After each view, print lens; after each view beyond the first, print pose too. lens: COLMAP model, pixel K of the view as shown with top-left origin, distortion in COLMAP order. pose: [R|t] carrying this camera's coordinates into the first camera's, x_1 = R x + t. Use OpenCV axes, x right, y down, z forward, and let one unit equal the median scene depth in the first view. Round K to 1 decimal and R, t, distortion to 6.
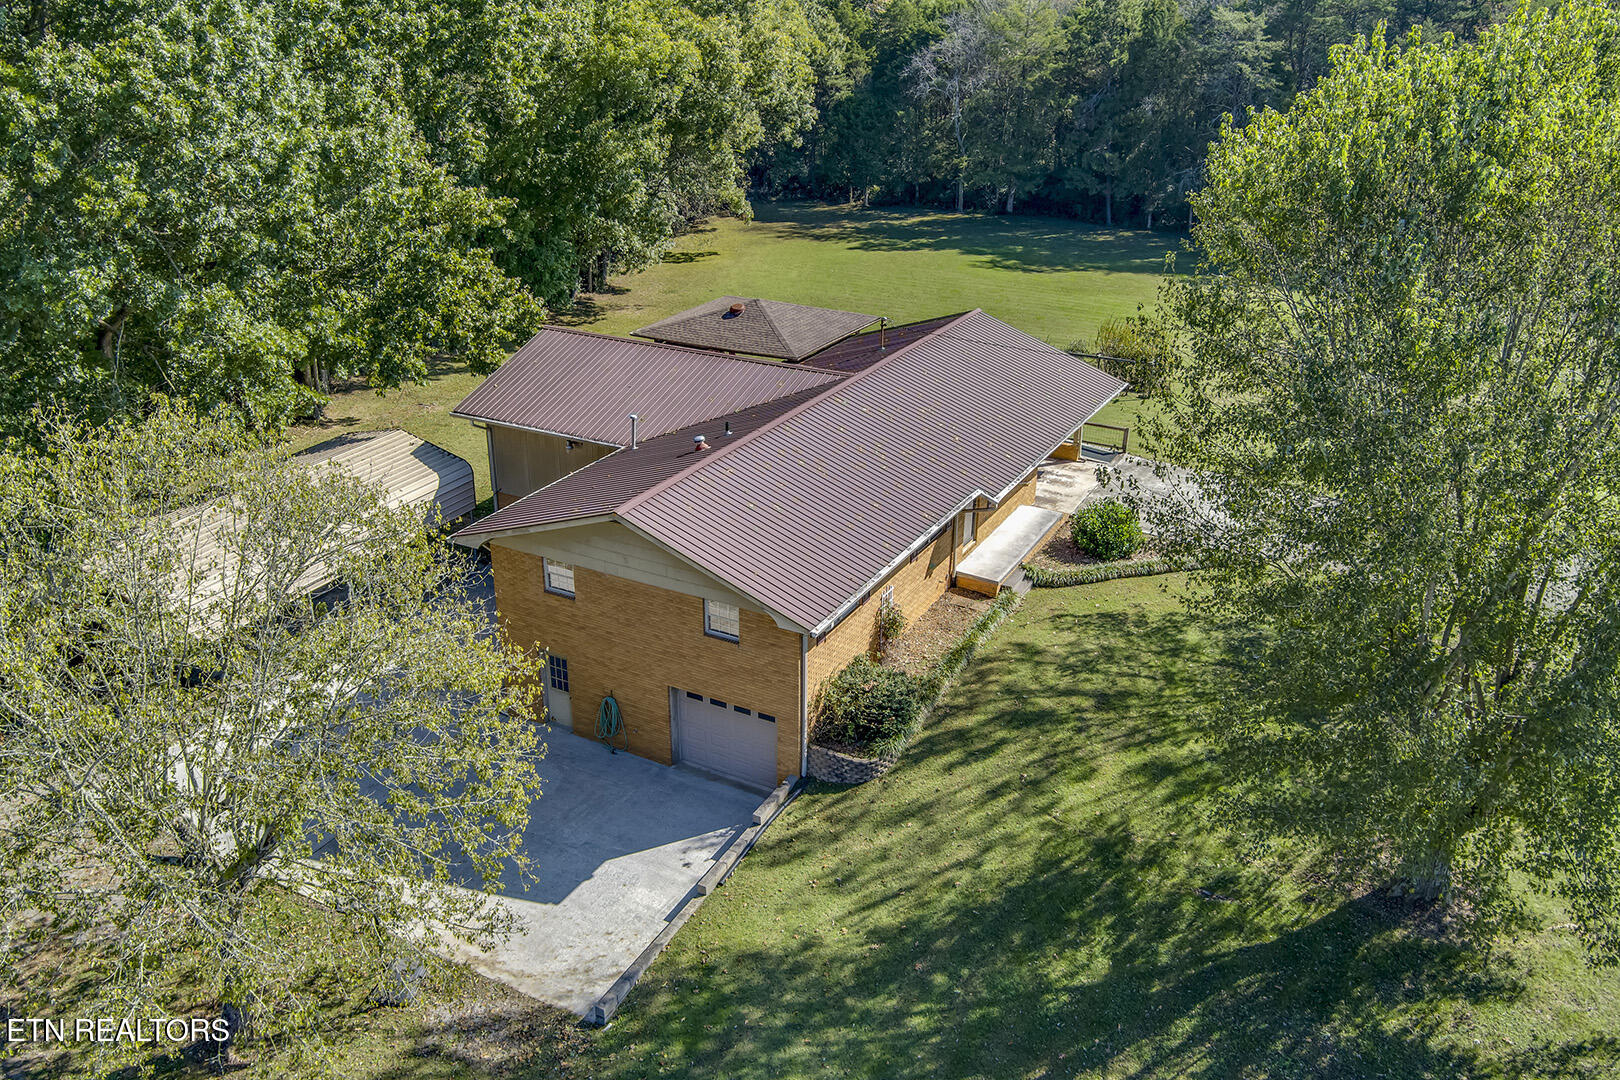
lens RADIAL K [[1312.2, 0, 810.0], [0, 1312.2, 540.0], [0, 0, 1]] dist [-0.000654, -0.002191]
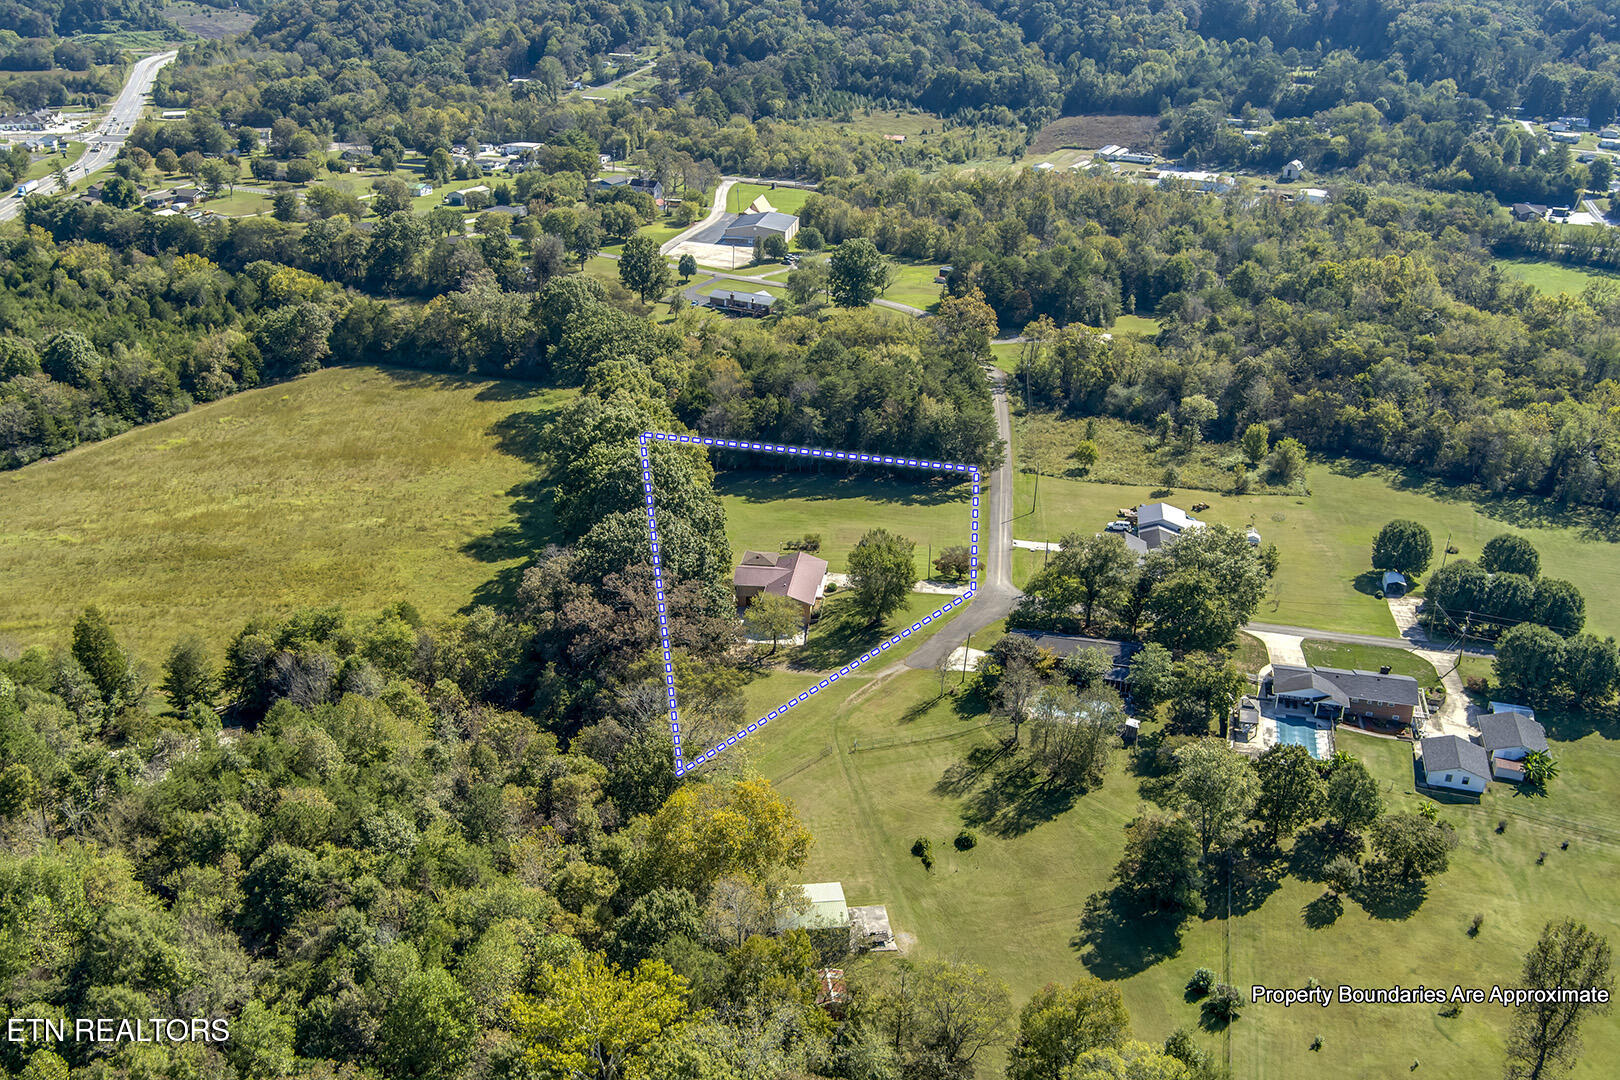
lens RADIAL K [[1301.4, 0, 810.0], [0, 1301.4, 540.0], [0, 0, 1]] dist [0.049171, 0.001232]
pose [[0.931510, -0.130541, 0.339482, -2.476696], [0.141819, 0.989856, -0.008512, -0.235383], [-0.334927, 0.056074, 0.940574, -6.115691]]
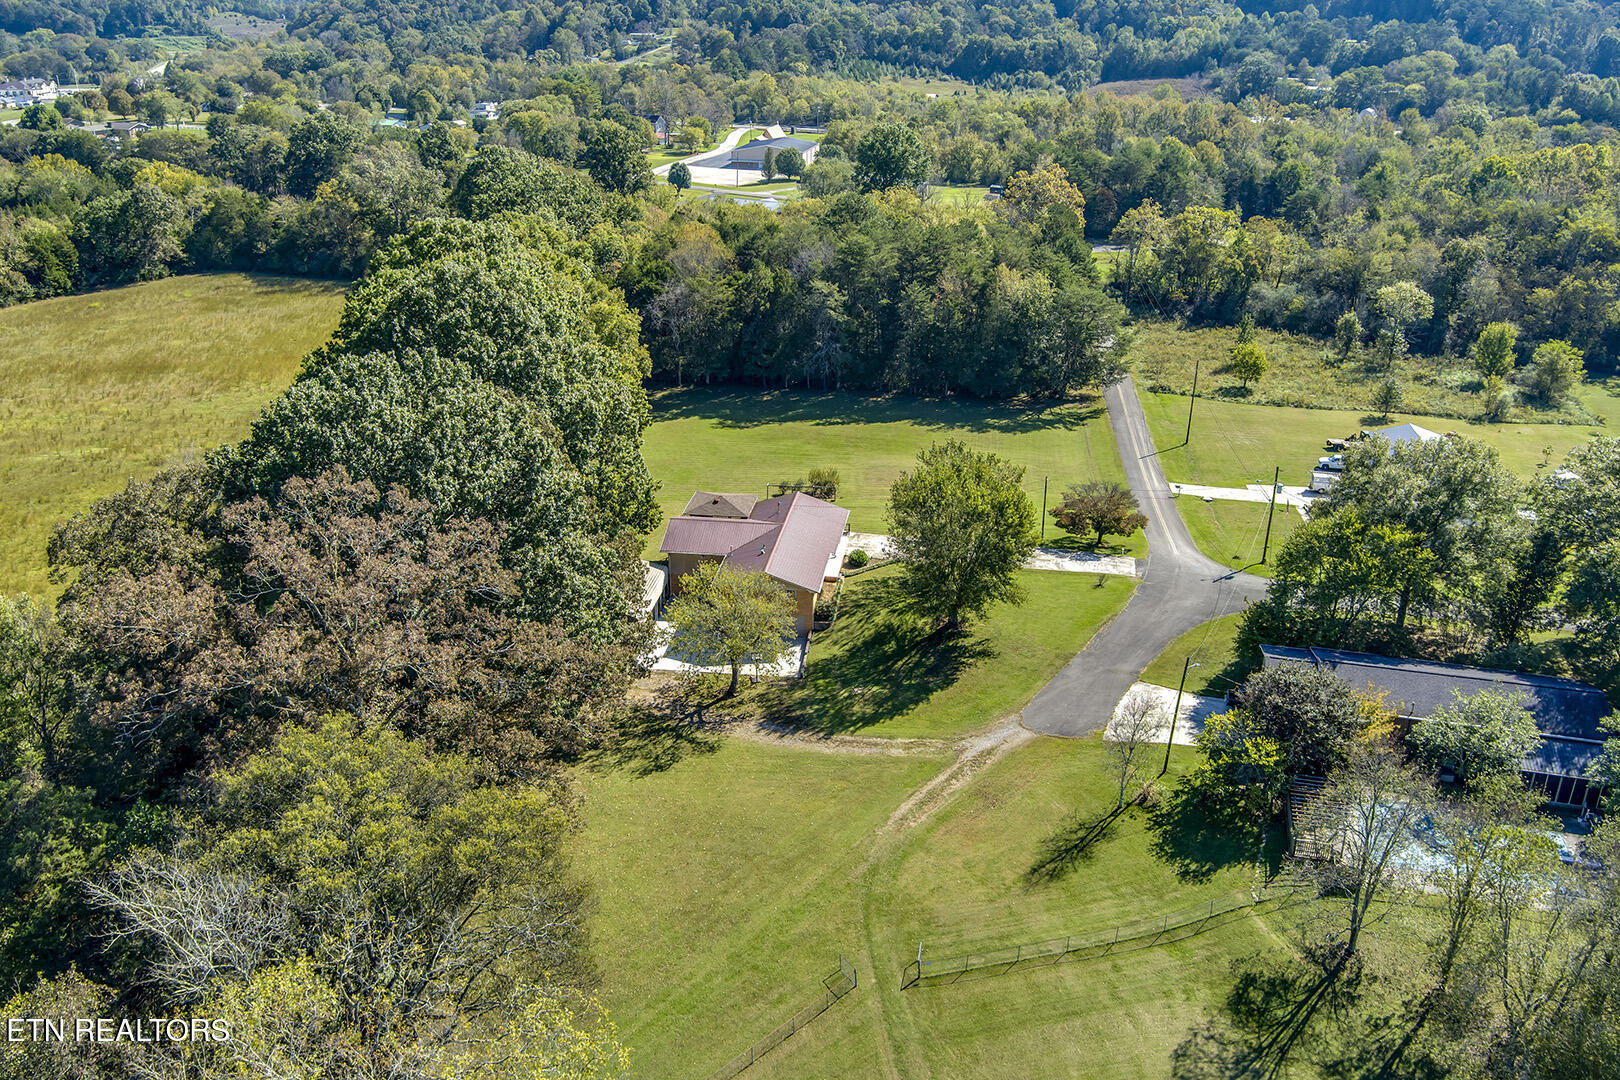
lens RADIAL K [[1312.2, 0, 810.0], [0, 1312.2, 540.0], [0, 0, 1]] dist [-0.000654, -0.002191]
pose [[0.938098, -0.131760, 0.320331, -1.190702], [0.140974, 0.989997, -0.005638, -0.059411], [-0.316384, 0.050447, 0.947289, -2.655853]]
